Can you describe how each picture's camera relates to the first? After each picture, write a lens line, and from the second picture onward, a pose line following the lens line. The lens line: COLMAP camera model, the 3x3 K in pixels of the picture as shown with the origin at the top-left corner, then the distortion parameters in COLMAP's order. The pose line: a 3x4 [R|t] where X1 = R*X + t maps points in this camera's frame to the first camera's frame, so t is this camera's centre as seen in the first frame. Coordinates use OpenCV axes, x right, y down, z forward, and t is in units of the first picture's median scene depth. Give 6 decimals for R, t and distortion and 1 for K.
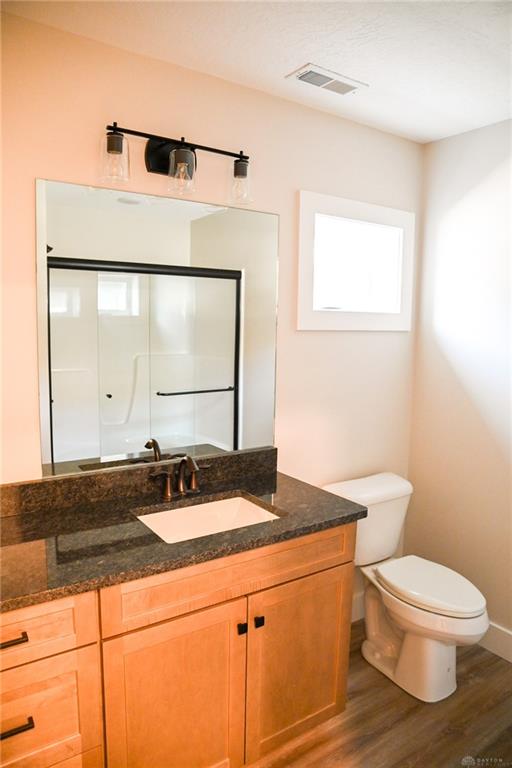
lens RADIAL K [[525.4, 0, 256.0], [0, 525.4, 384.0], [0, 0, 1]] dist [-0.111046, 0.058038]
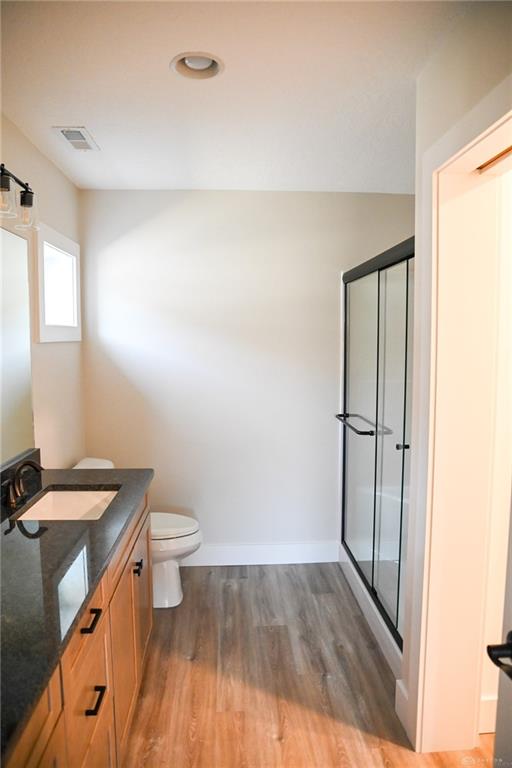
lens RADIAL K [[525.4, 0, 256.0], [0, 525.4, 384.0], [0, 0, 1]] dist [-0.111046, 0.058038]
pose [[0.518571, -0.097658, 0.849440, -0.726739], [0.113621, 0.992516, 0.044743, -0.012186], [-0.847452, 0.073312, 0.525786, 0.026858]]
